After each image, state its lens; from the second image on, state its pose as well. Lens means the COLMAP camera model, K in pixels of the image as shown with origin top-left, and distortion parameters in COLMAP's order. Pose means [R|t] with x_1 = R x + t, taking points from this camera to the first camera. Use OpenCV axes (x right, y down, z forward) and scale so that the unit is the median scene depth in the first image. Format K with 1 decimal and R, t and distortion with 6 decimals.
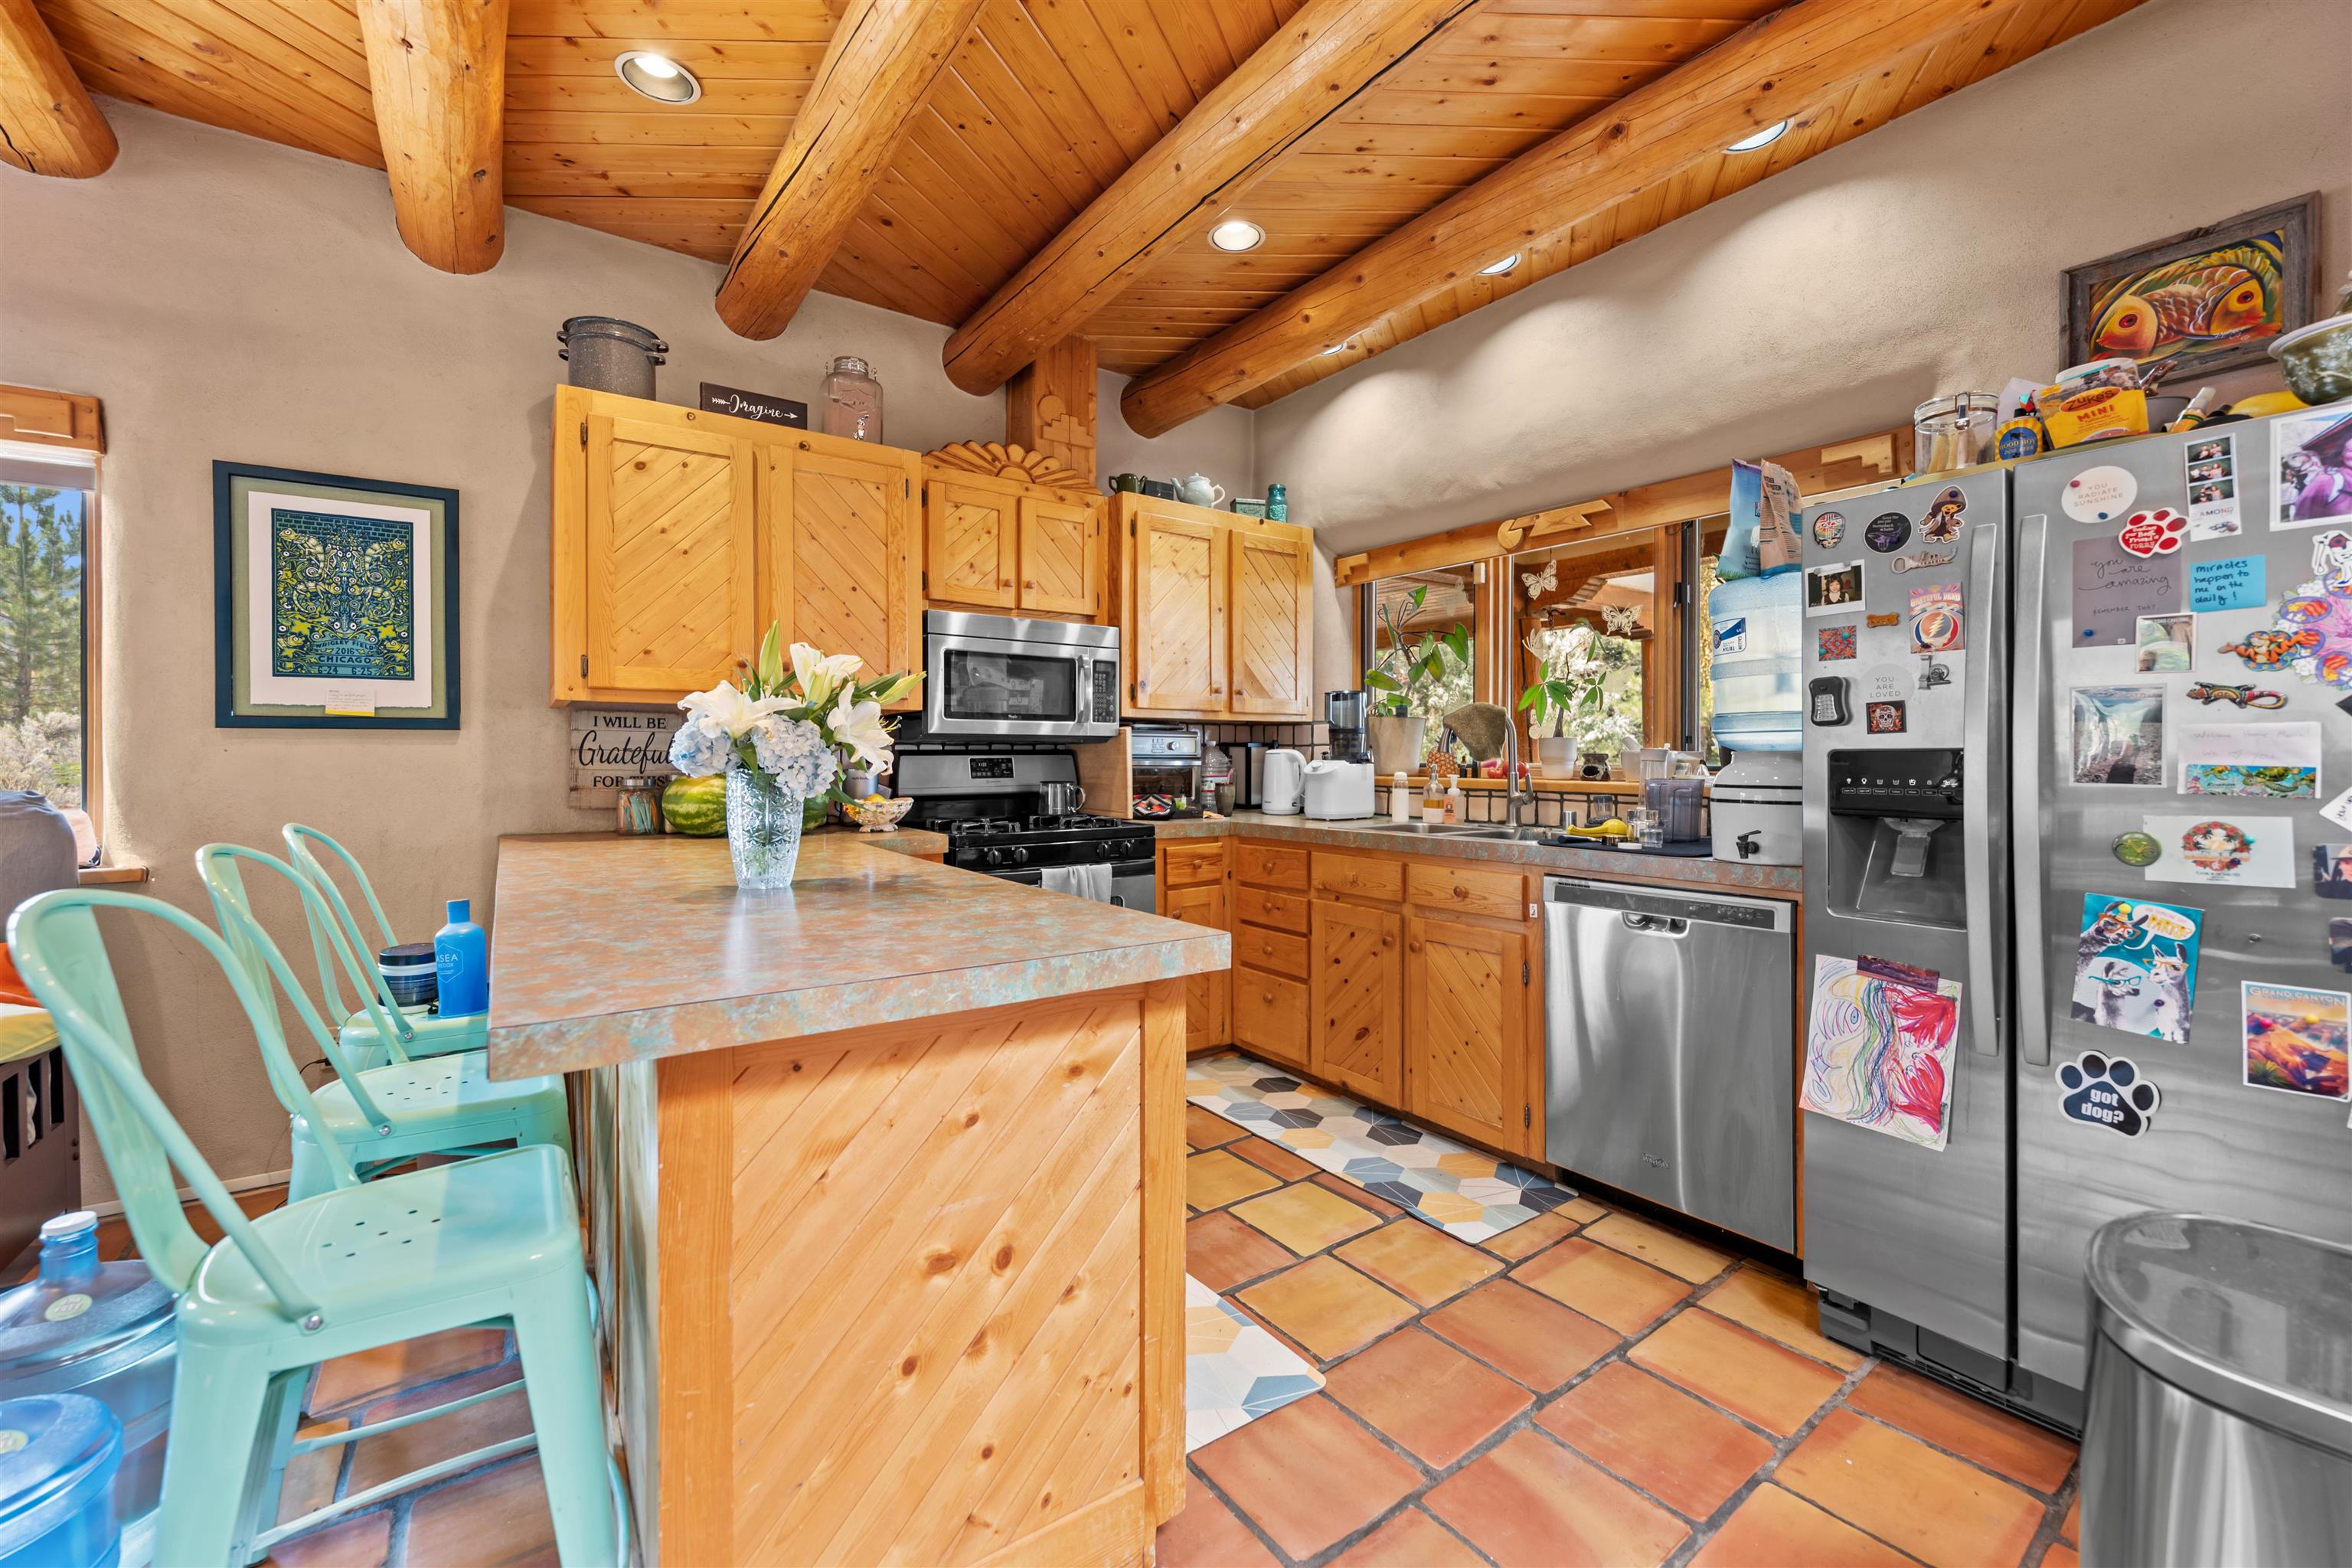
lens RADIAL K [[948.4, 0, 1165.9], [0, 948.4, 757.6], [0, 0, 1]] dist [-0.001585, 0.000325]
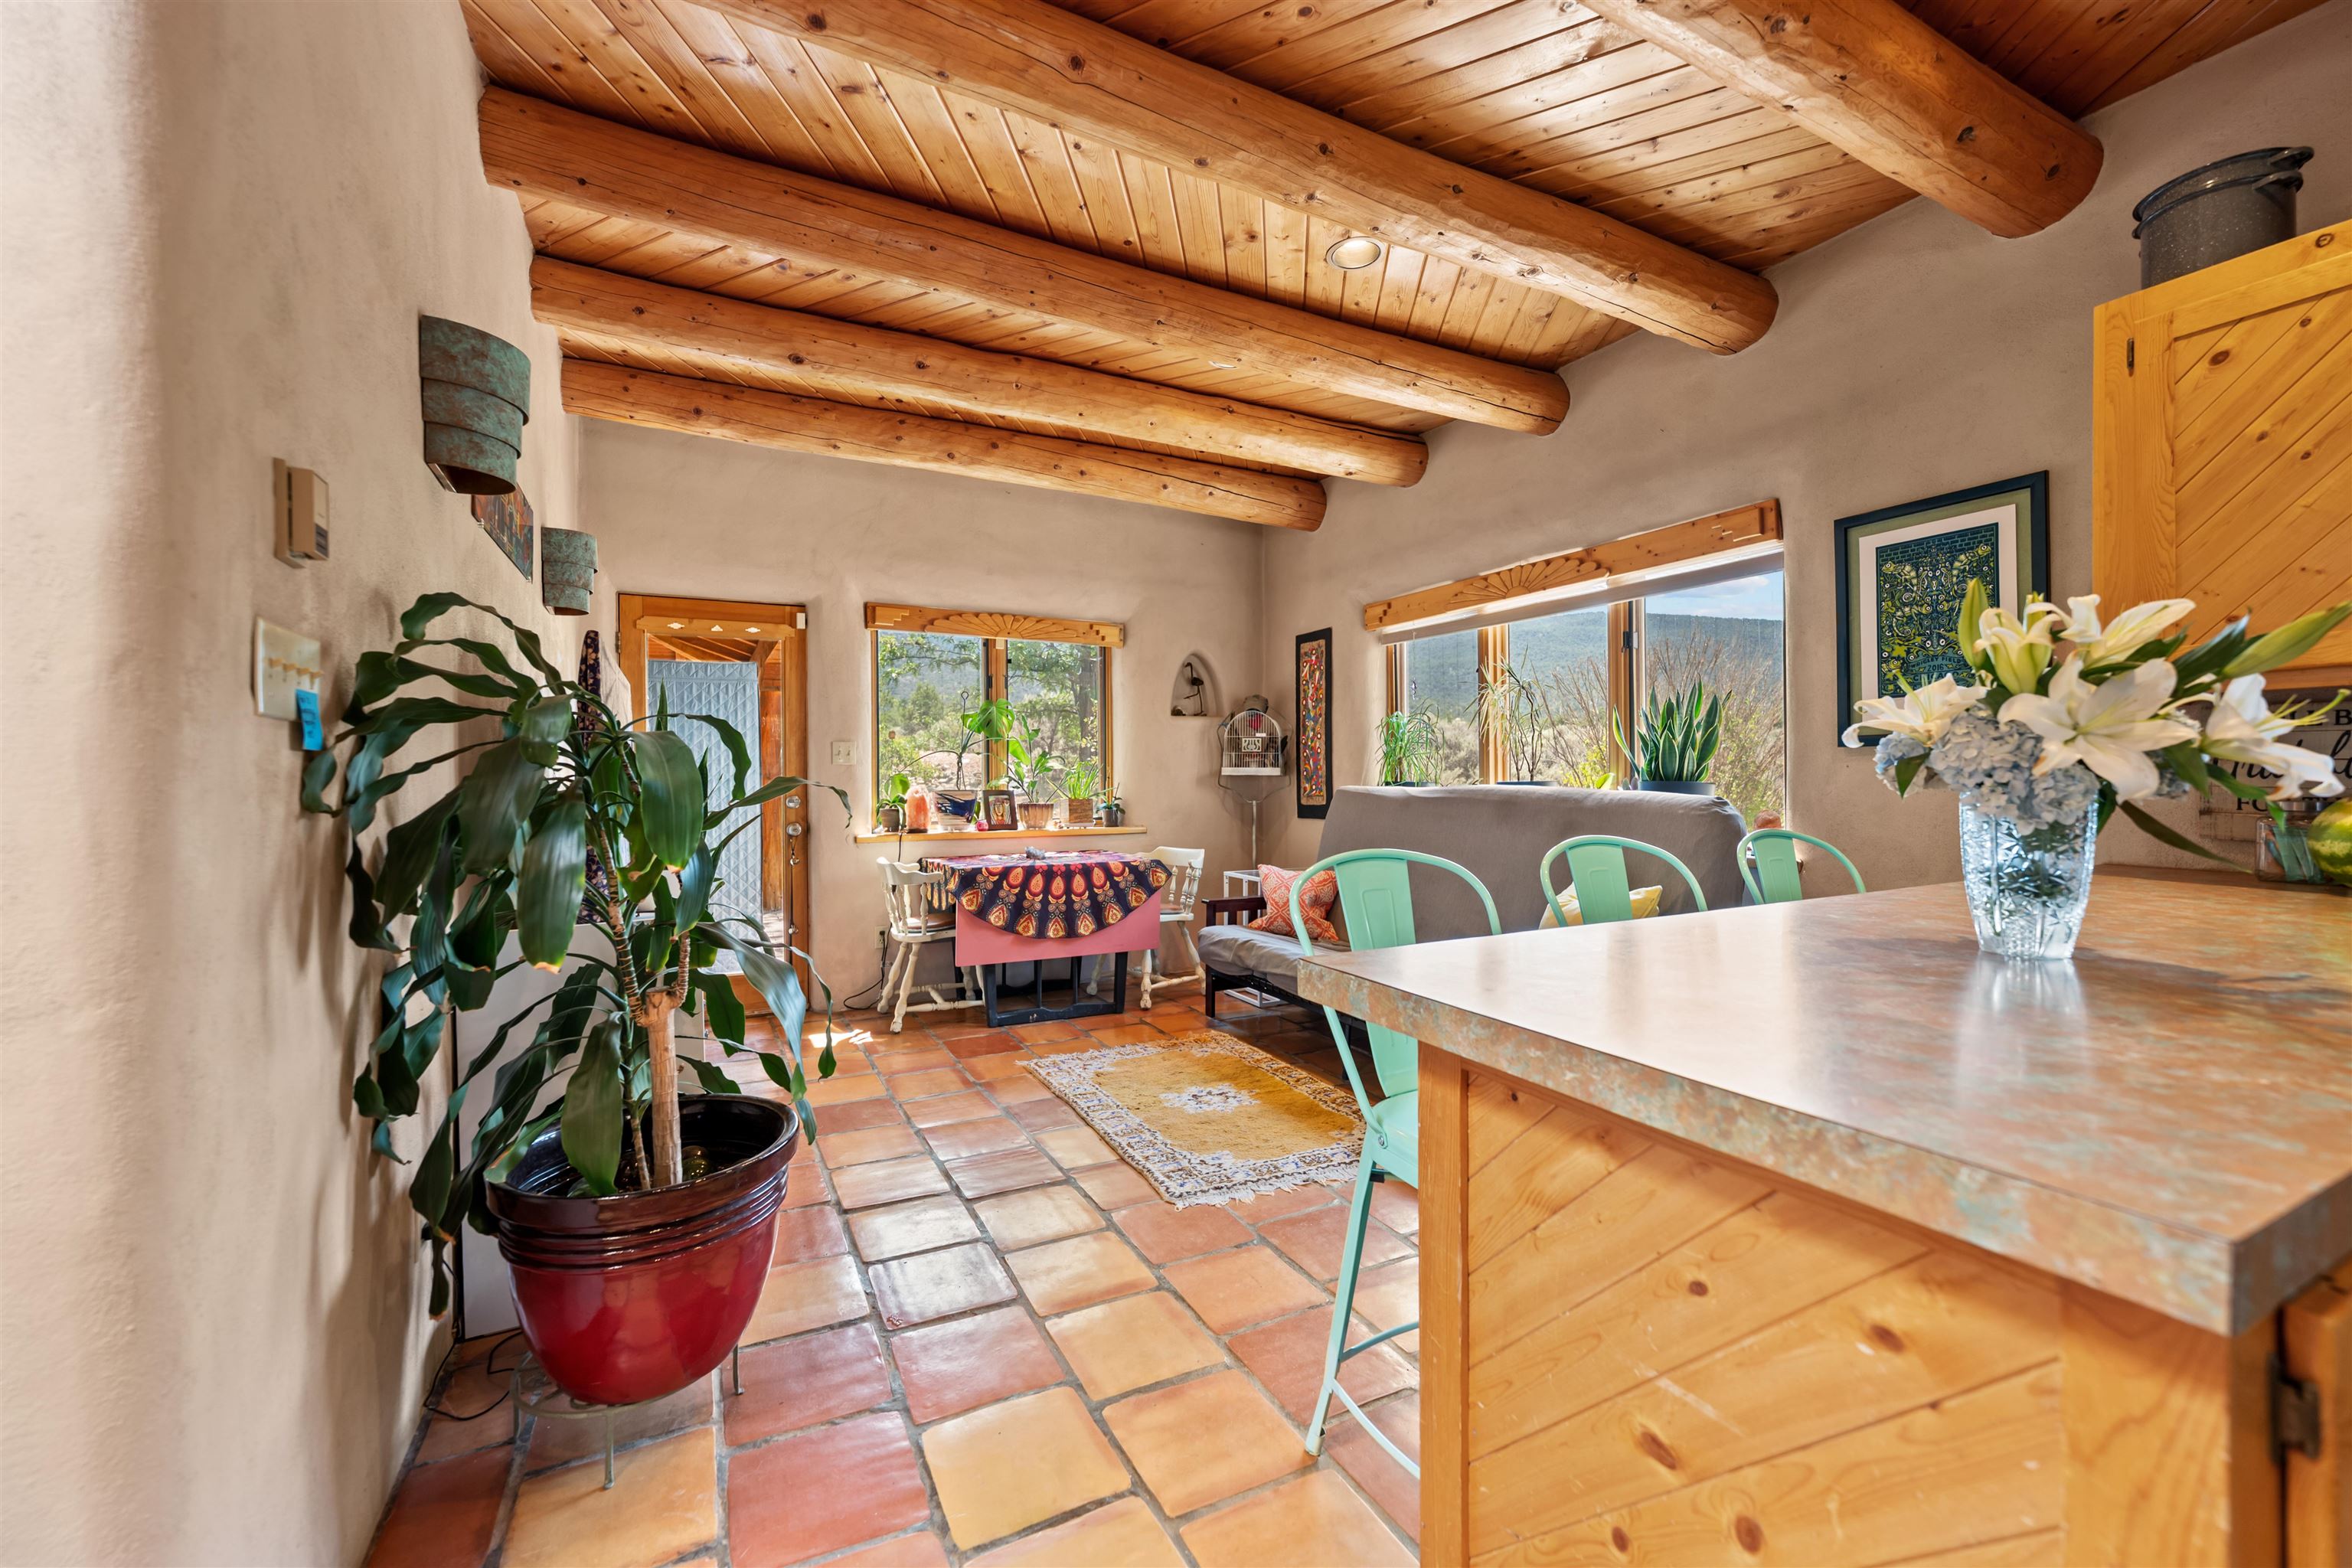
lens RADIAL K [[948.4, 0, 1190.3], [0, 948.4, 774.8], [0, 0, 1]] dist [-0.001585, 0.000325]
pose [[-0.126569, -0.000649, -0.991958, 0.250939], [0.007069, 0.999974, -0.001556, -0.000733], [0.991933, -0.007209, -0.126561, 0.329720]]
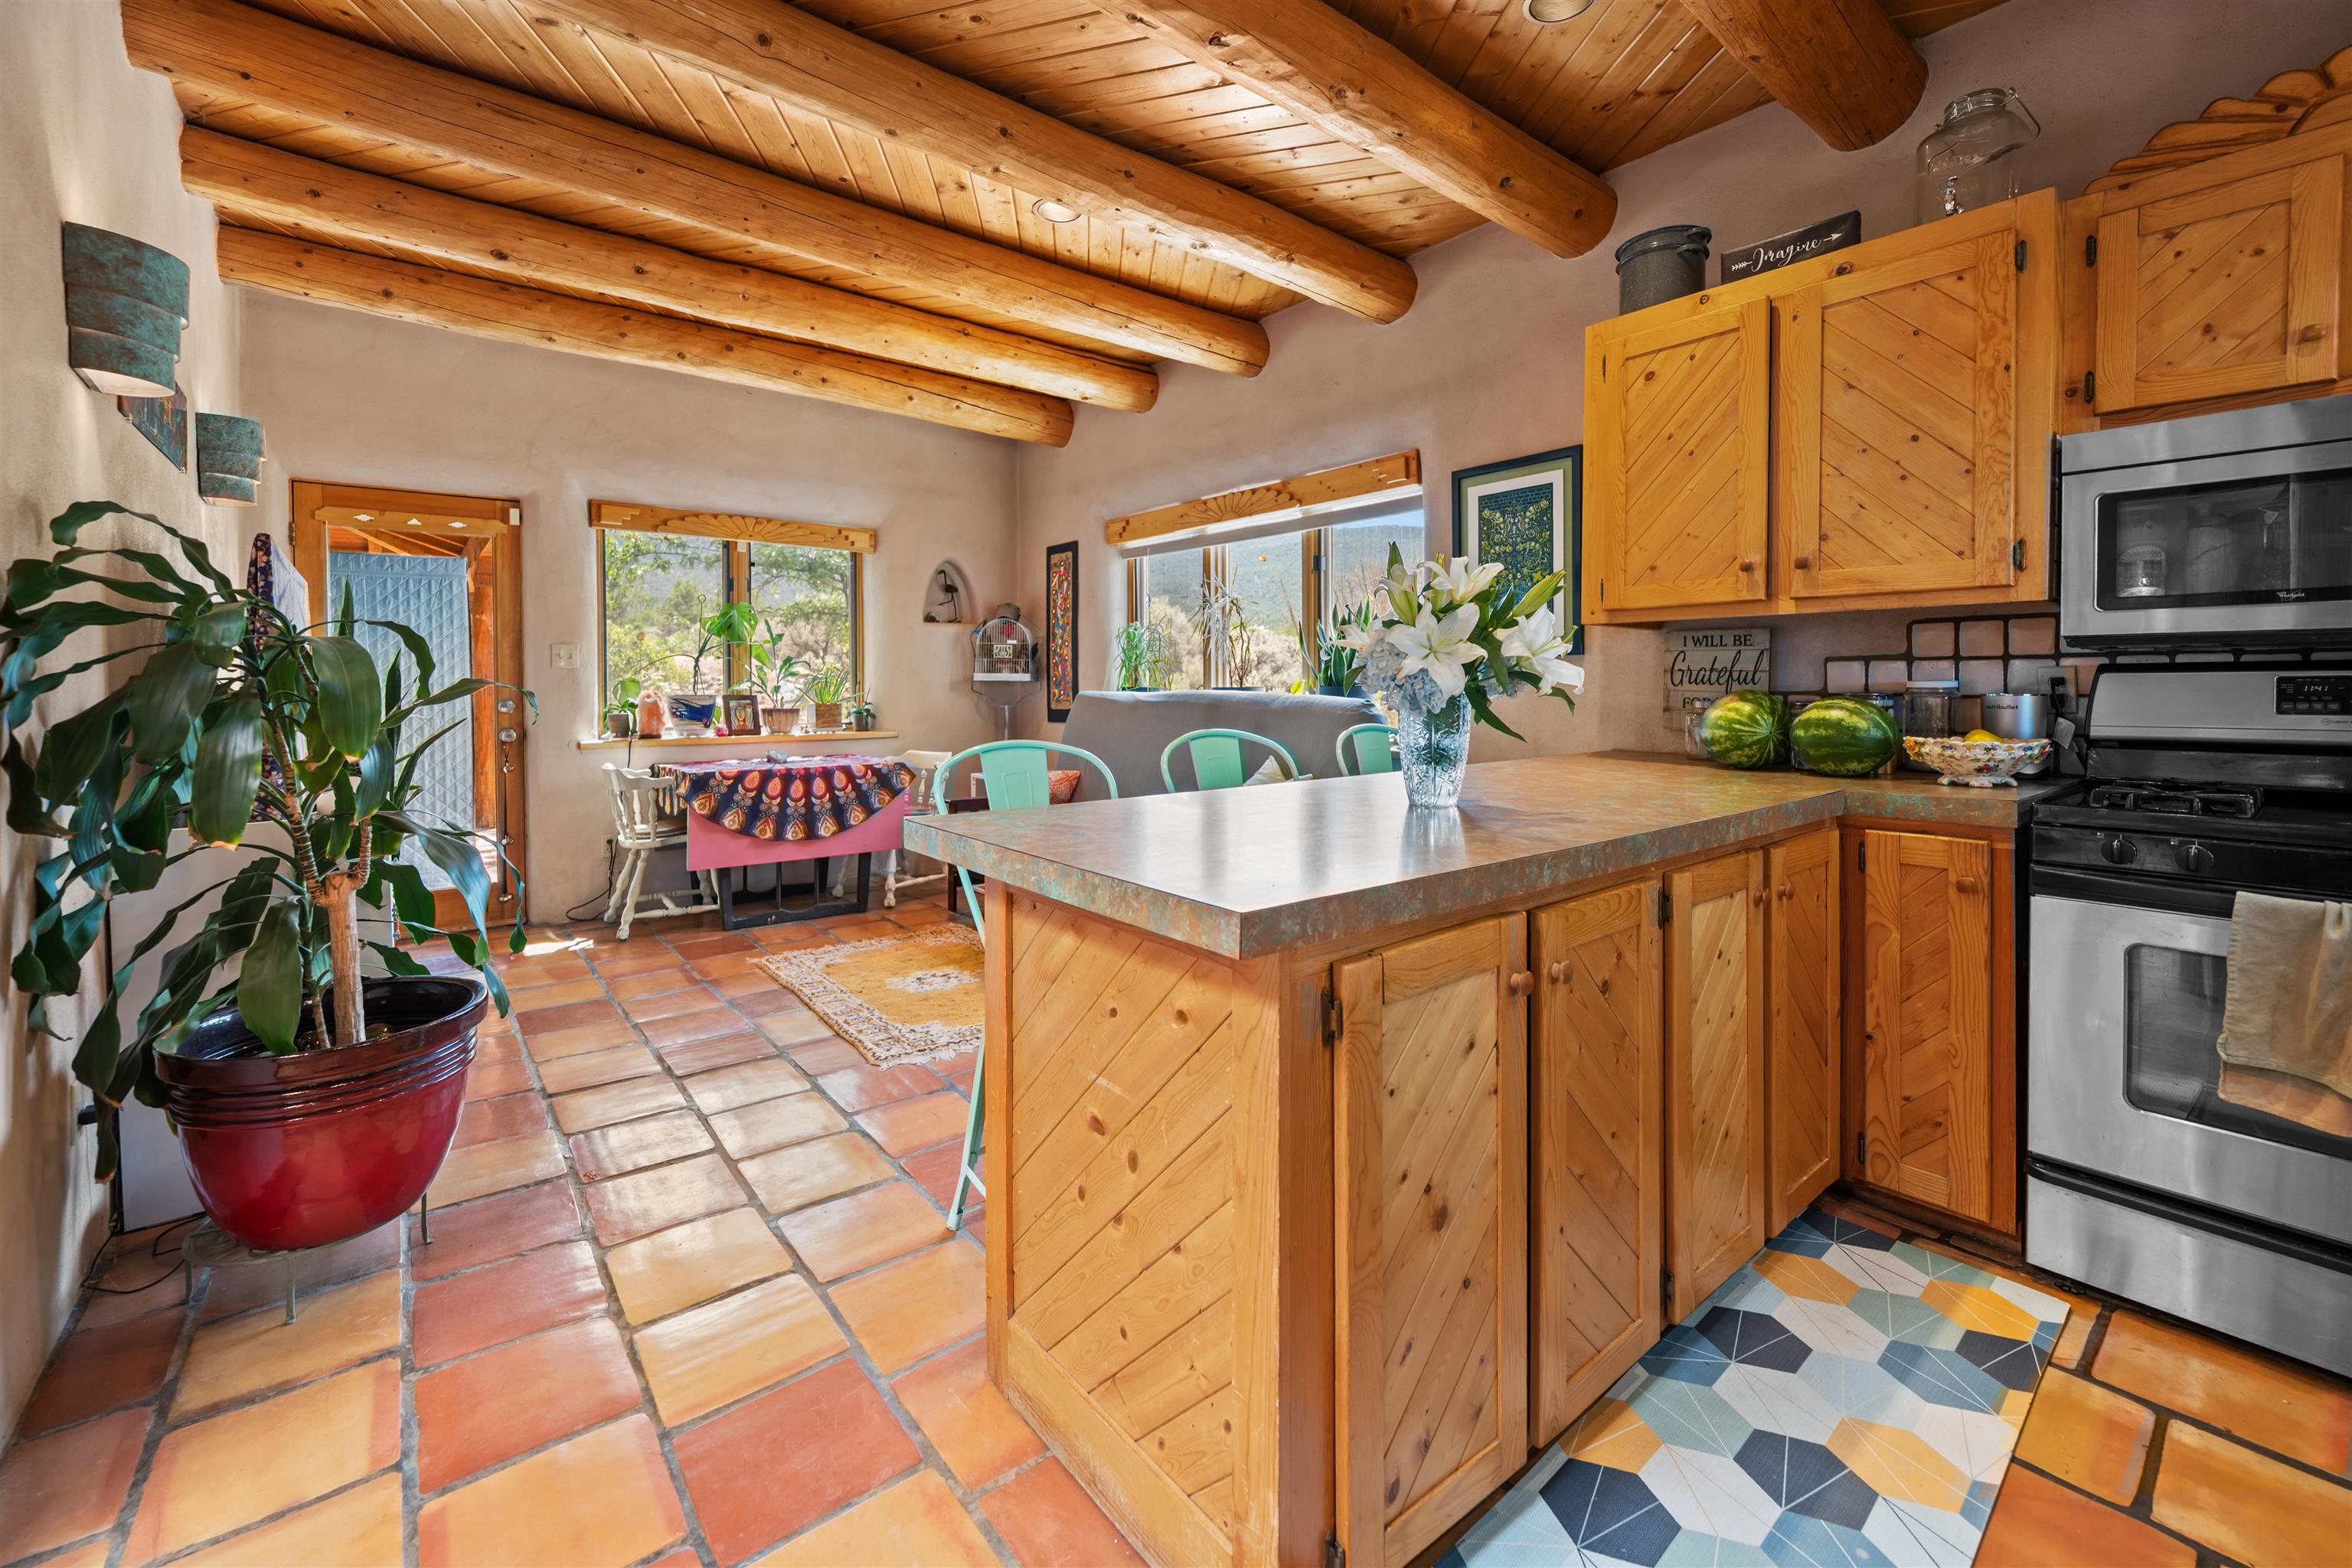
lens RADIAL K [[948.4, 0, 1159.5], [0, 948.4, 695.4], [0, 0, 1]] dist [-0.001585, 0.000325]
pose [[0.070556, 0.014279, -0.997406, 0.376855], [0.003627, 0.999887, 0.014572, 0.001629], [0.997501, -0.004646, 0.070497, 0.429029]]
